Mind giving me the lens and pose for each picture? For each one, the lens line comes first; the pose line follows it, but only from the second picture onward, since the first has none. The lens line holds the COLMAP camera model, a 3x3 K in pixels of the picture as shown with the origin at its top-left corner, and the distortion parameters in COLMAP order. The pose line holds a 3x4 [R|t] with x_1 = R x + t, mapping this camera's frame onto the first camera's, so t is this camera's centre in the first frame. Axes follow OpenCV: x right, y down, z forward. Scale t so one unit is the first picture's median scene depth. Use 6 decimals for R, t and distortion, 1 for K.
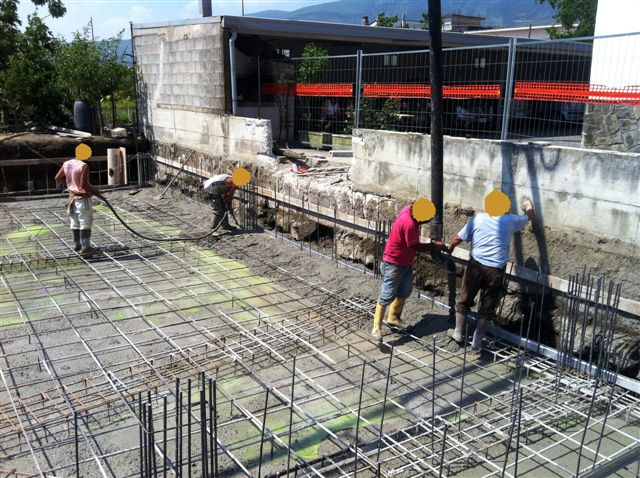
lens RADIAL K [[601.0, 0, 320.0], [0, 601.0, 239.0], [0, 0, 1]] dist [-0.004479, -0.000569]
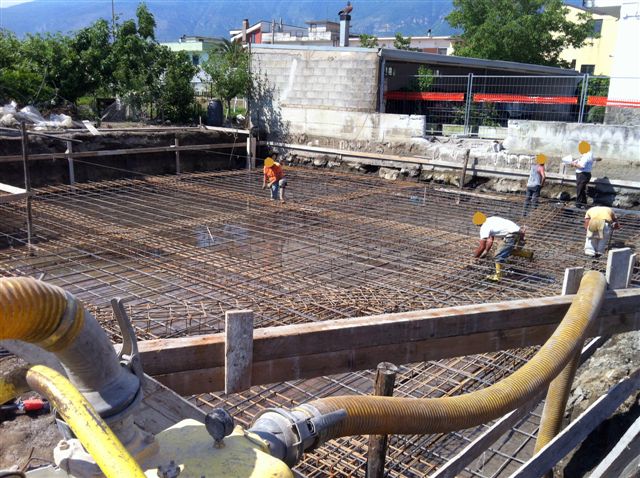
lens RADIAL K [[602.3, 0, 320.0], [0, 602.3, 239.0], [0, 0, 1]] dist [0.106058, -0.298660]
pose [[0.963840, -0.052603, 0.261238, -0.754040], [0.051278, 0.998614, 0.011889, 0.094950], [-0.261501, 0.001936, 0.965201, -0.477721]]
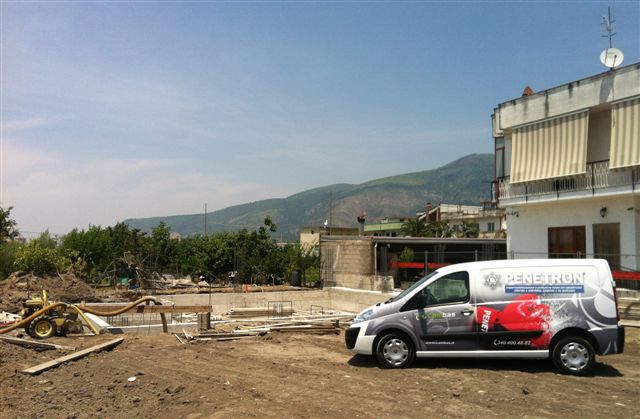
lens RADIAL K [[568.7, 0, 320.0], [0, 568.7, 209.5], [0, 0, 1]] dist [0.001492, 0.000465]
pose [[0.994035, -0.022915, -0.106626, -0.122972], [-0.012247, 0.948040, -0.317916, 0.299466], [0.108371, 0.317325, 0.942104, -1.393752]]
